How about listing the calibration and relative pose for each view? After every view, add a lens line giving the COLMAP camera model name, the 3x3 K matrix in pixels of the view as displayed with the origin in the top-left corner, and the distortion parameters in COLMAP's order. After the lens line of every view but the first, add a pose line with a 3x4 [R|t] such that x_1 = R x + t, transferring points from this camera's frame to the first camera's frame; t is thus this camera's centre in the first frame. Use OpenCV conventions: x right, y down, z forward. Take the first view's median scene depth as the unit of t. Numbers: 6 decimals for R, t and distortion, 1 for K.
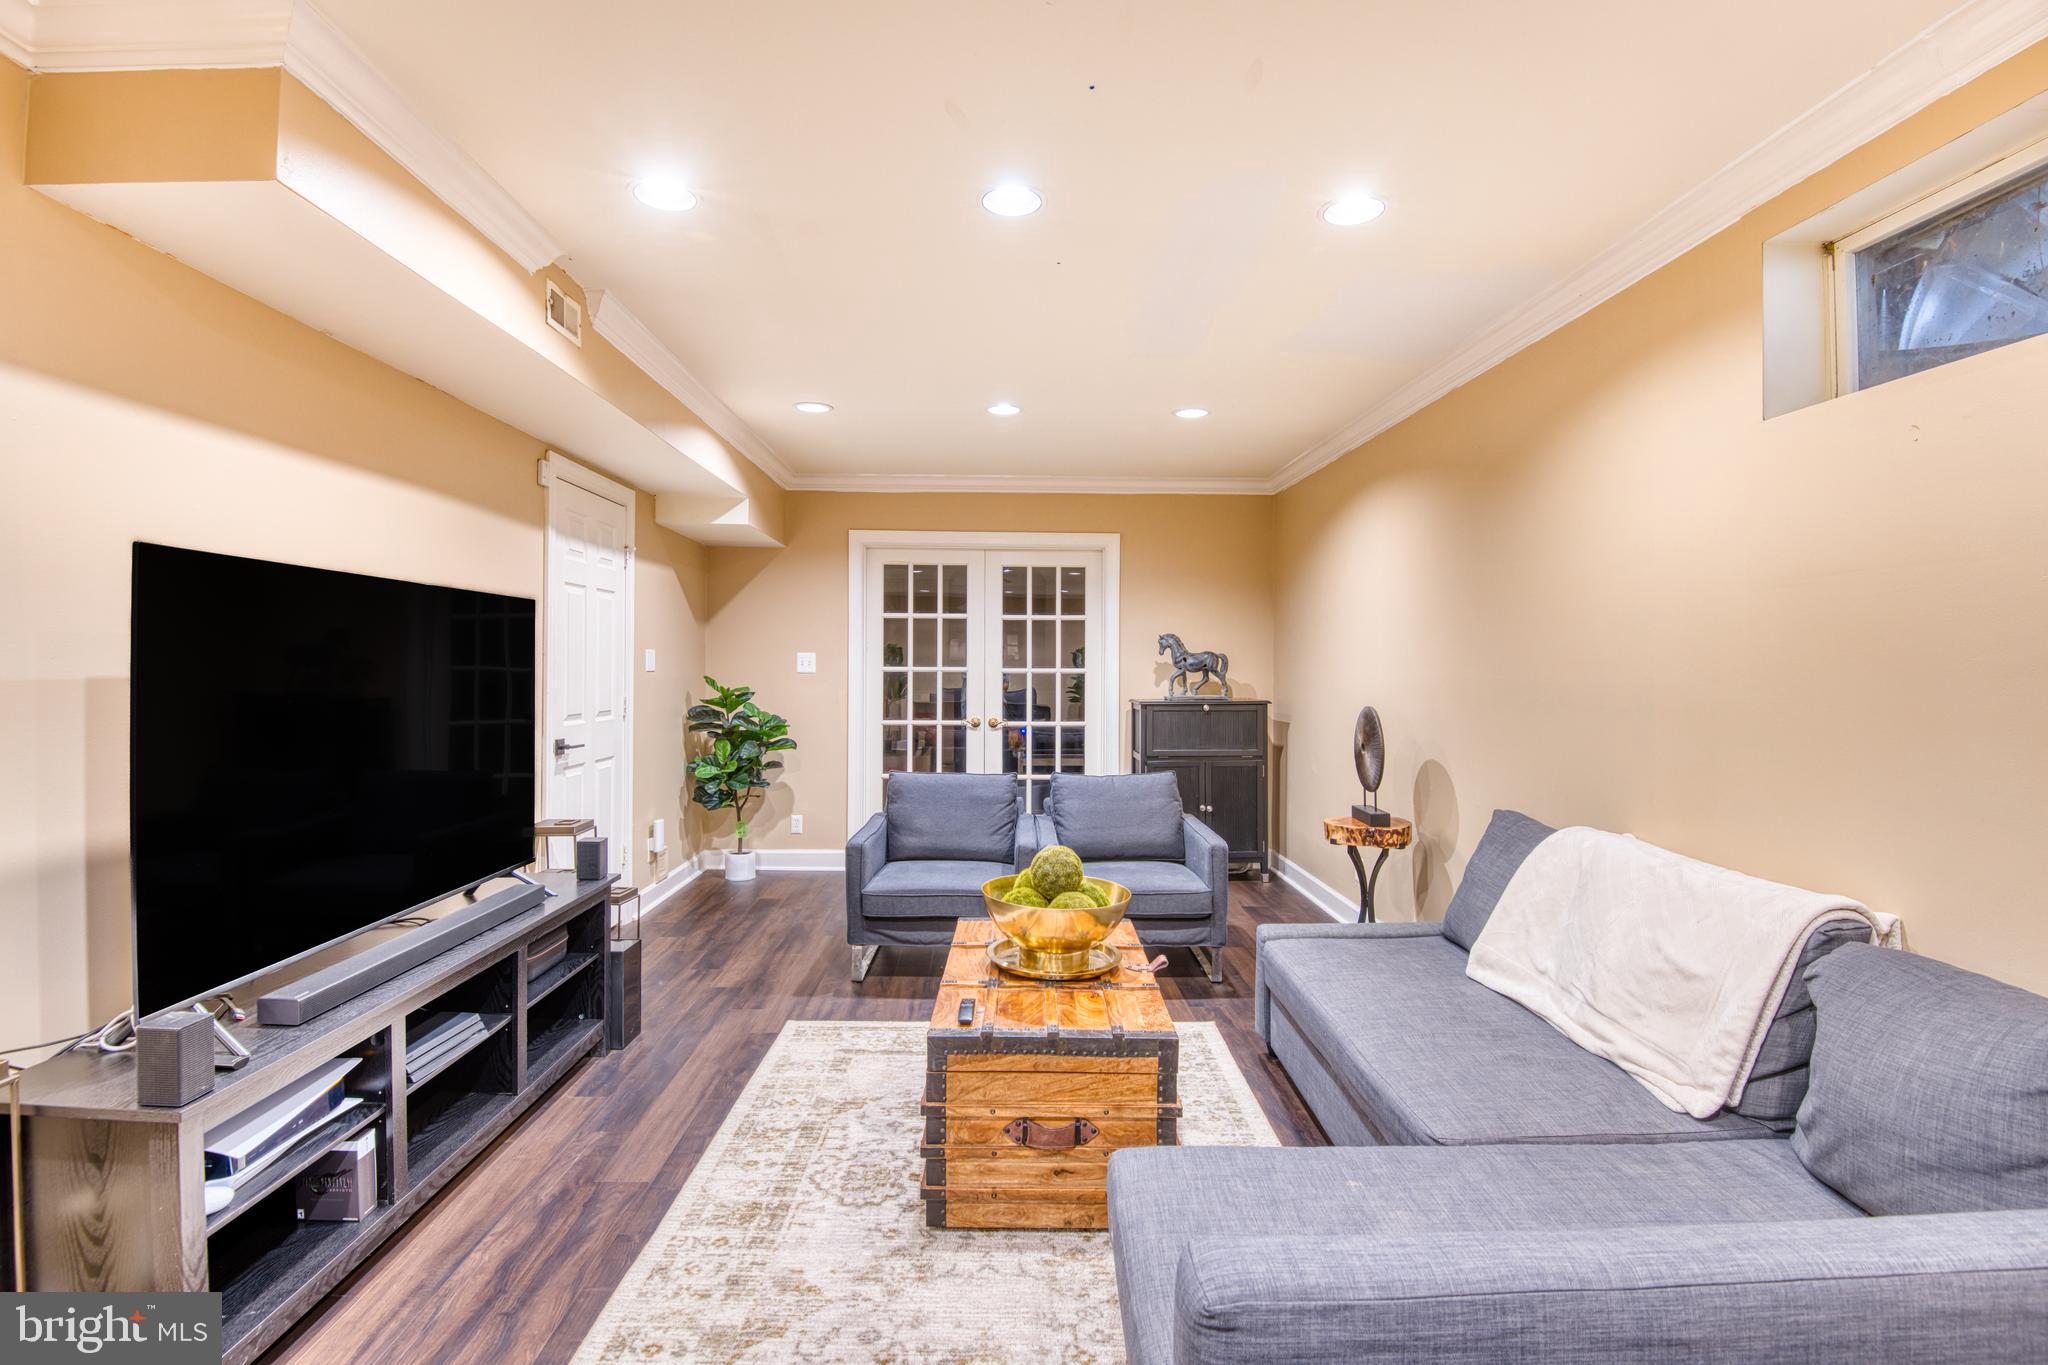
lens RADIAL K [[964.5, 0, 1031.8], [0, 964.5, 672.2], [0, 0, 1]] dist [-0.001710, -0.027647]
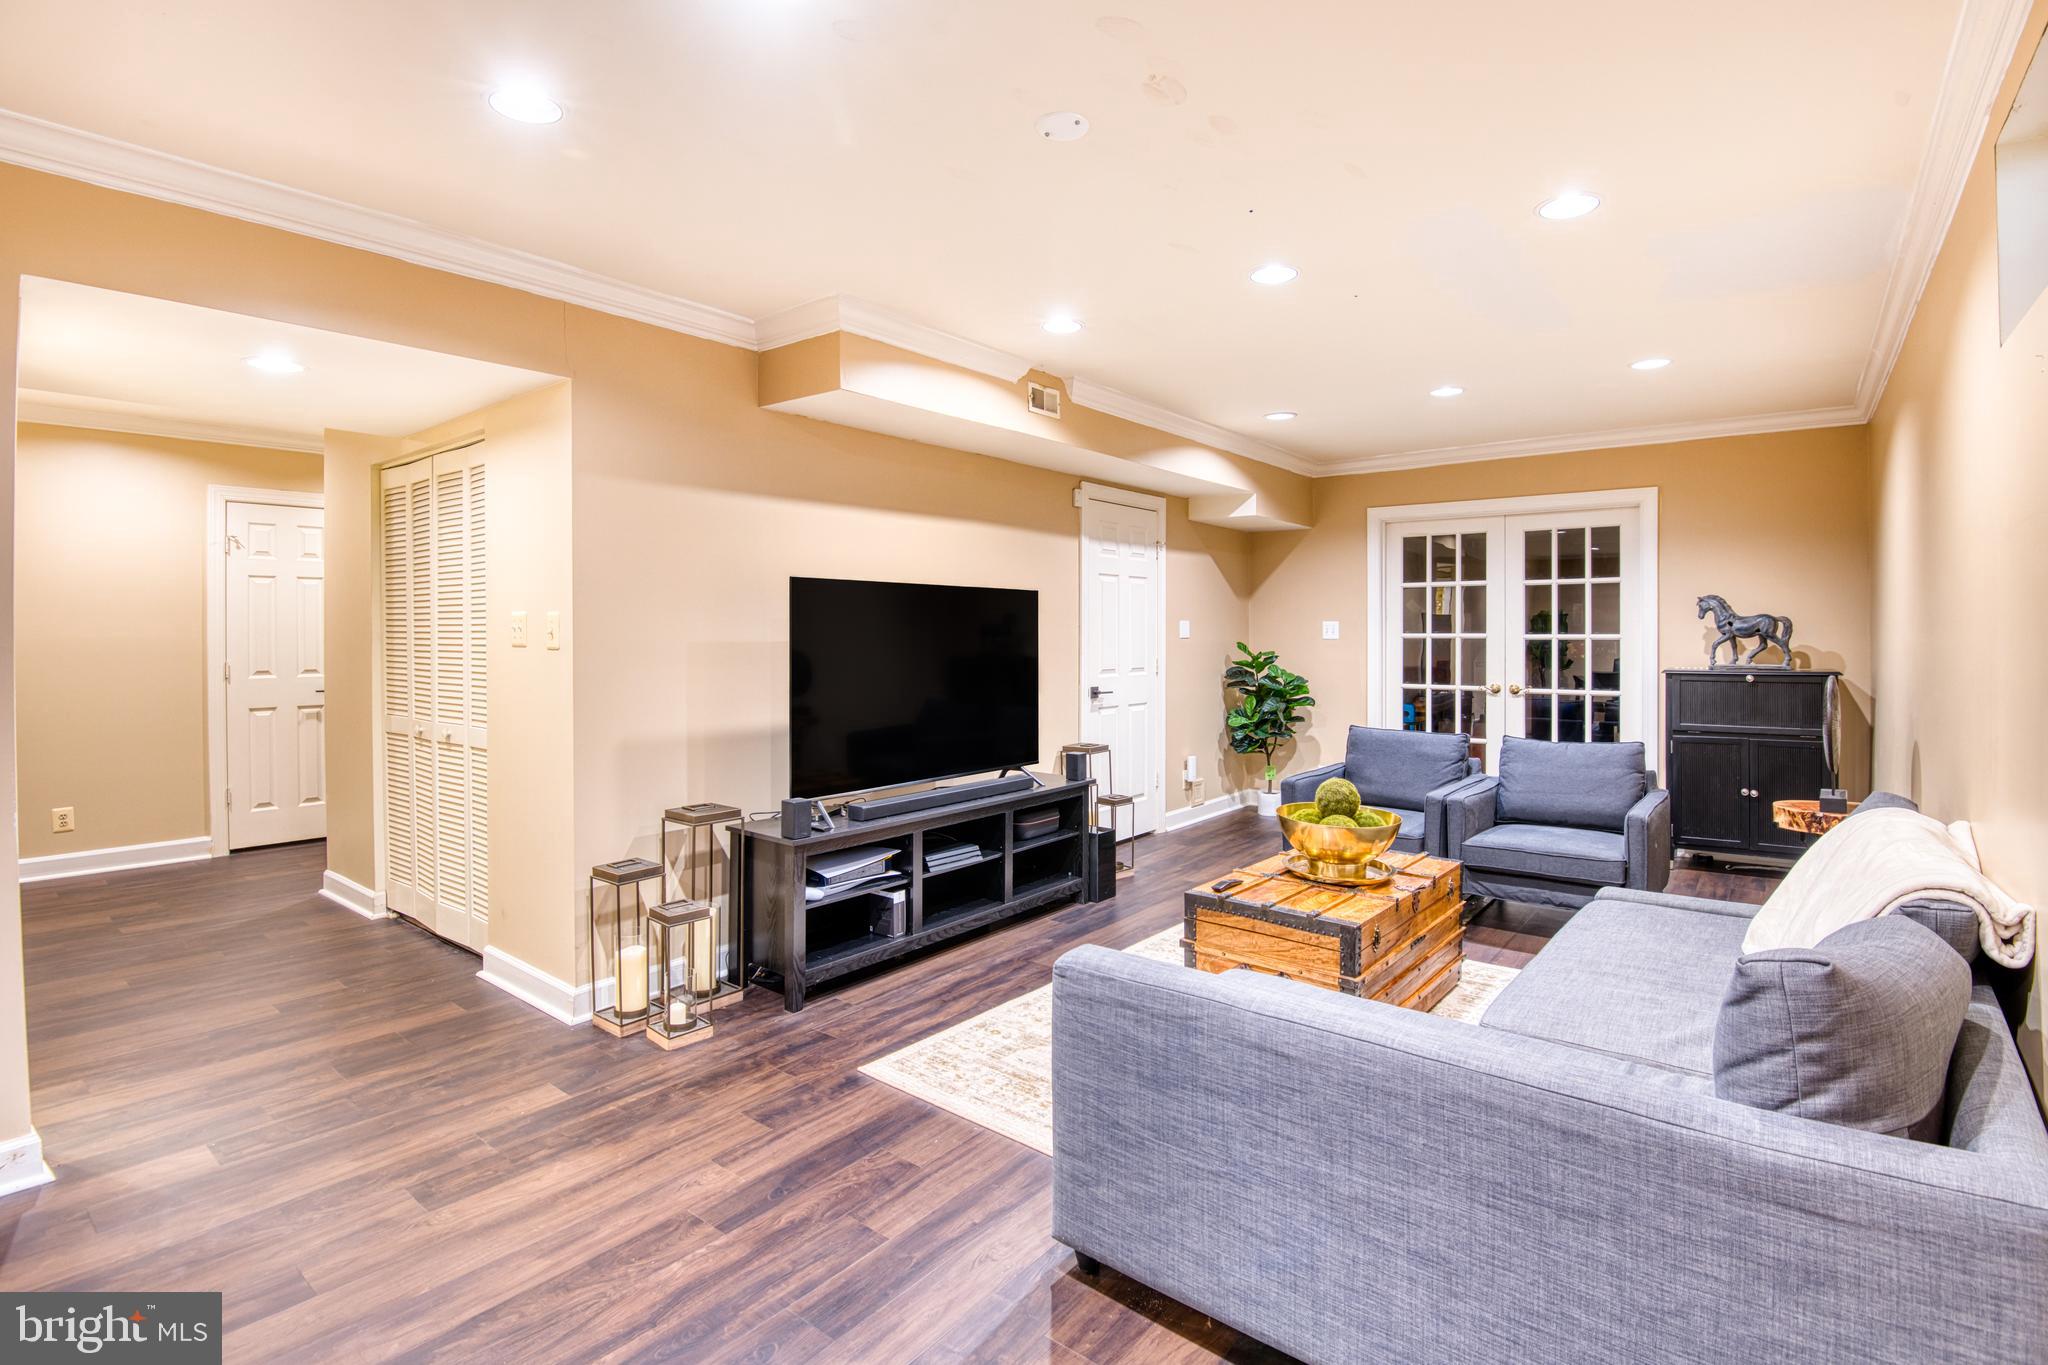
lens RADIAL K [[959.3, 0, 1031.4], [0, 959.3, 651.0], [0, 0, 1]] dist [-0.001620, -0.000339]
pose [[0.767216, 0.005714, -0.641363, 0.233885], [0.001286, 0.999945, 0.010446, 0.002076], [0.641387, -0.008839, 0.767166, -0.086082]]
